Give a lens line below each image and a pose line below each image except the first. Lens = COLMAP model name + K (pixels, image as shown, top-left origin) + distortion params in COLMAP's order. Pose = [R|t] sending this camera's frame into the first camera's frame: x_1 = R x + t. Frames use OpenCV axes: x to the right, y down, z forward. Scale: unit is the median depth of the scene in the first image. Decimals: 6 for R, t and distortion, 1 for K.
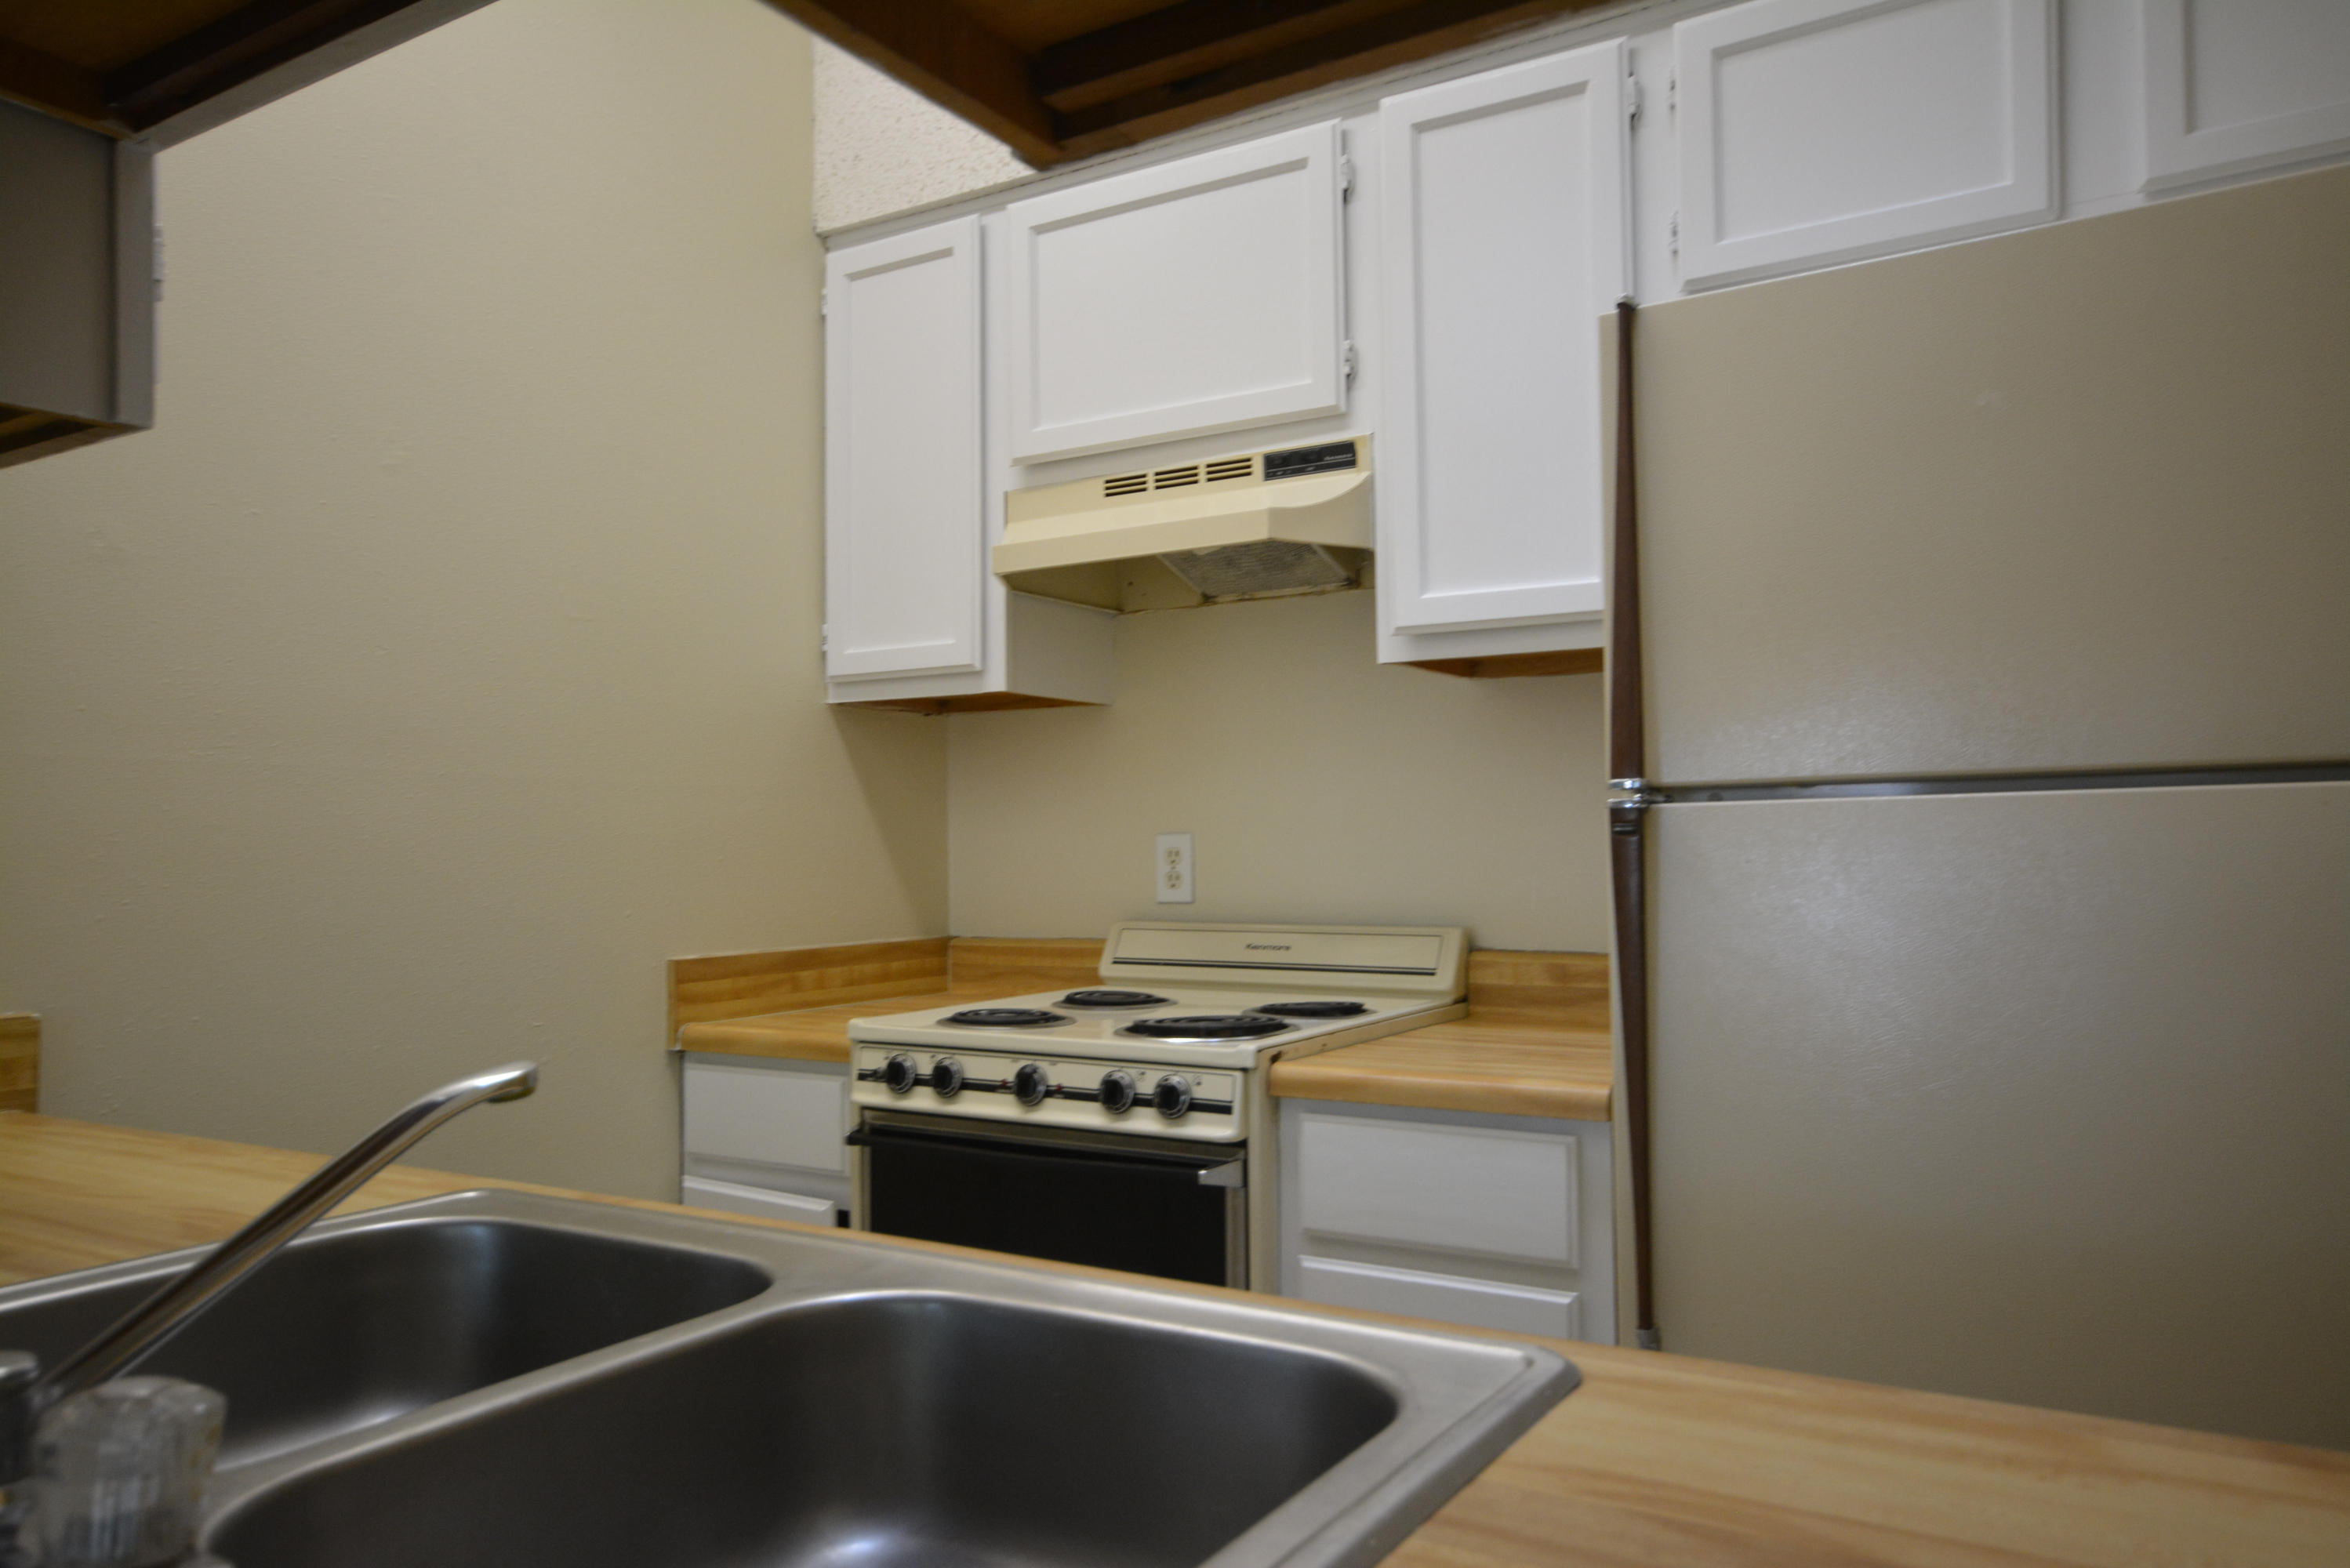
lens RADIAL K [[1640.3, 0, 1144.0], [0, 1640.3, 808.9], [0, 0, 1]] dist [0.024823, 0.003132]
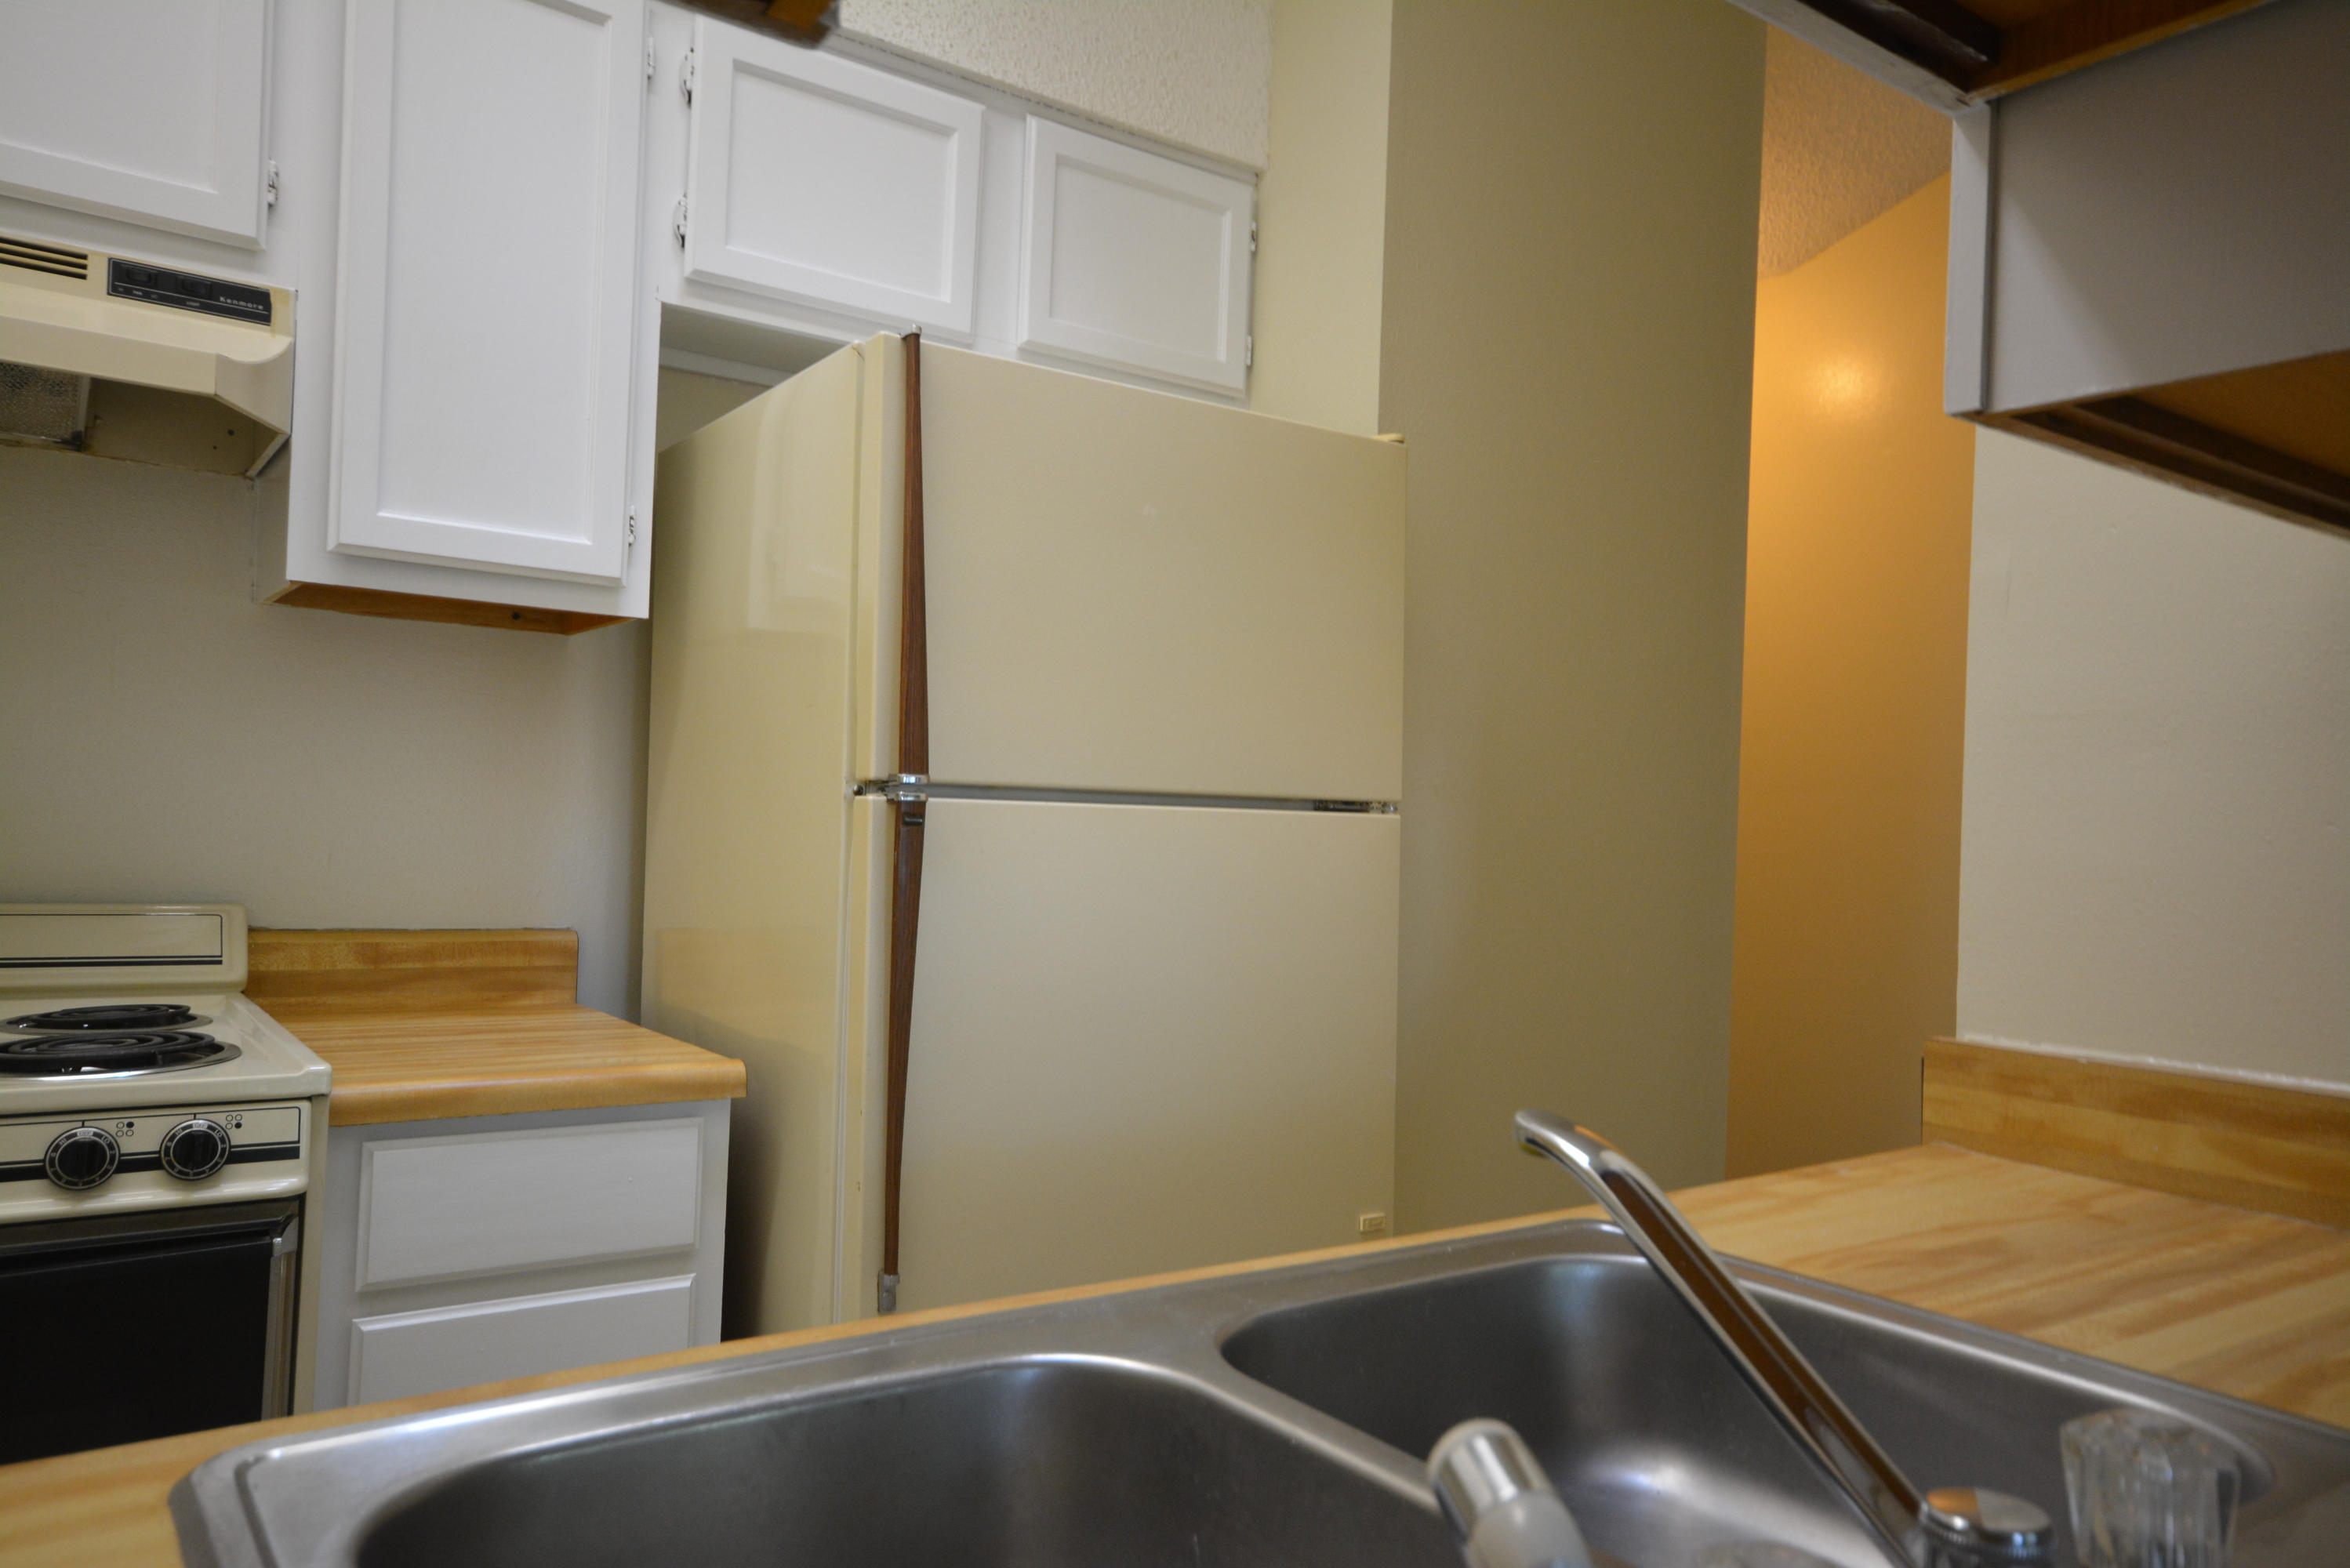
lens RADIAL K [[1640.3, 0, 1144.0], [0, 1640.3, 808.9], [0, 0, 1]] dist [0.024823, 0.003132]
pose [[0.380849, 0.036261, 0.923926, -0.458772], [-0.067351, 0.997664, -0.011392, 0.004672], [-0.922181, -0.057888, 0.382401, 0.309645]]
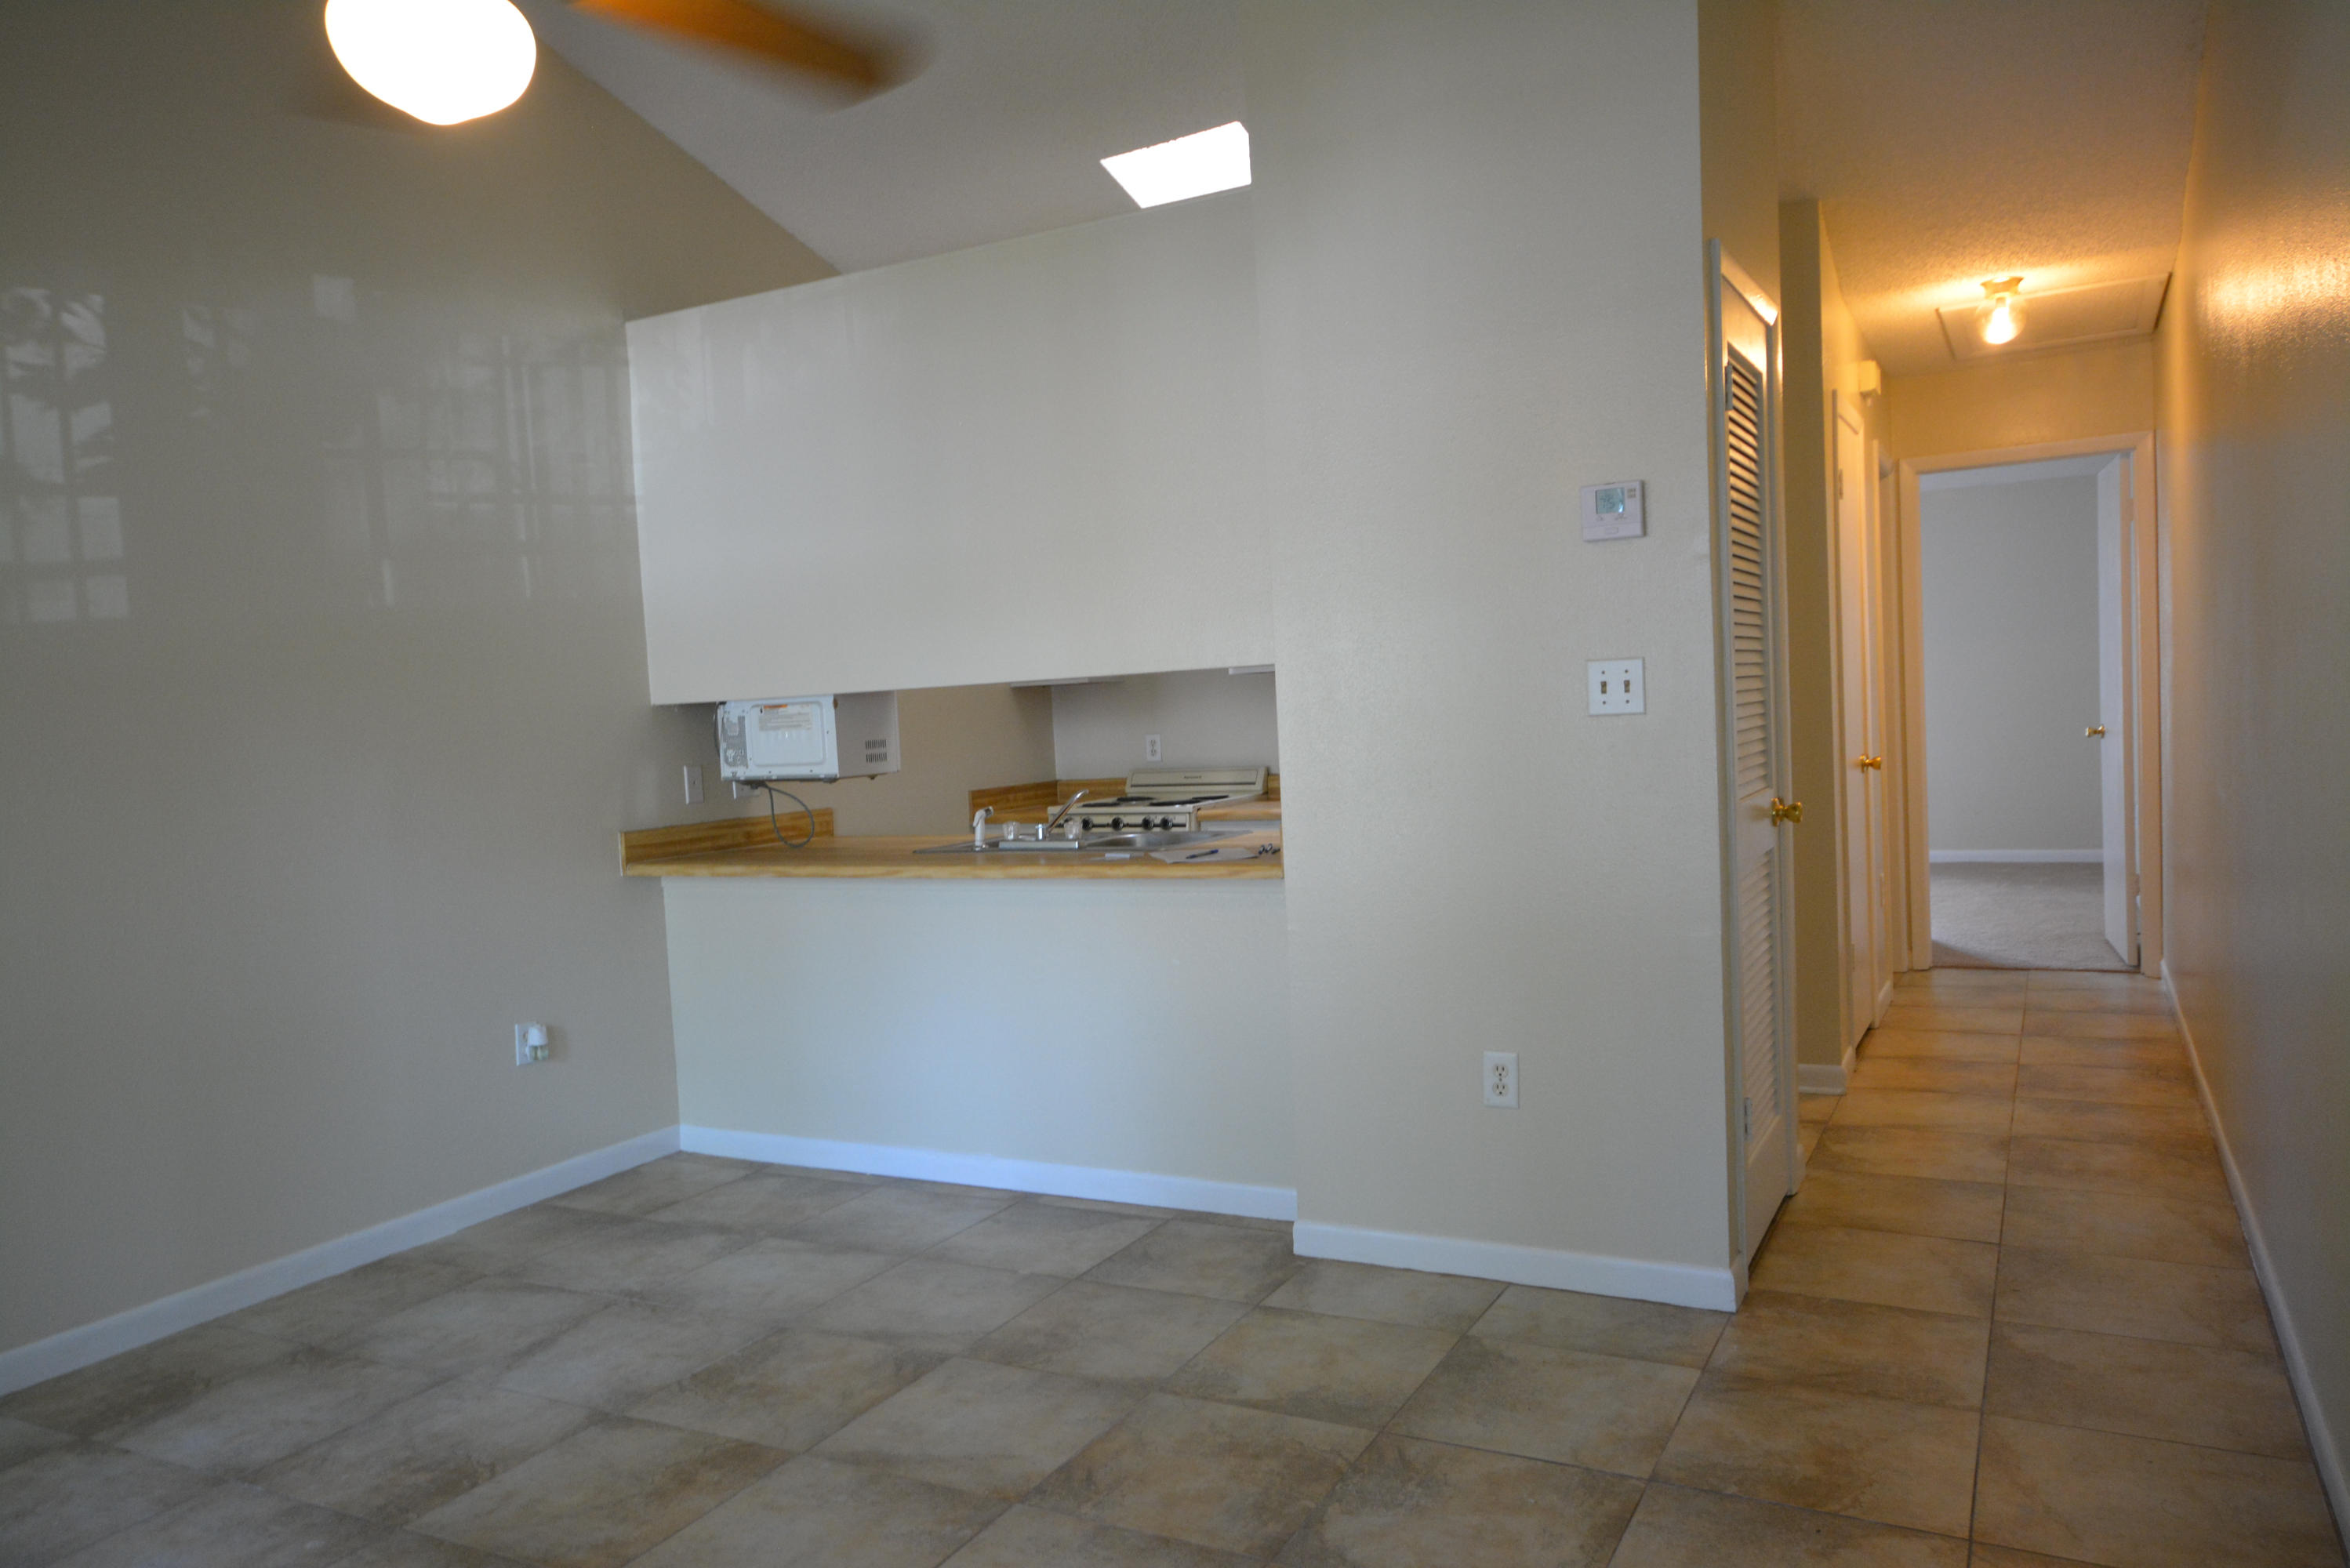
lens RADIAL K [[1640.3, 0, 1144.0], [0, 1640.3, 808.9], [0, 0, 1]] dist [0.024823, 0.003132]
pose [[0.997433, -0.040270, 0.059212, -0.189556], [0.035162, 0.995769, 0.084904, -0.107750], [-0.062381, -0.082604, 0.994628, -1.906762]]
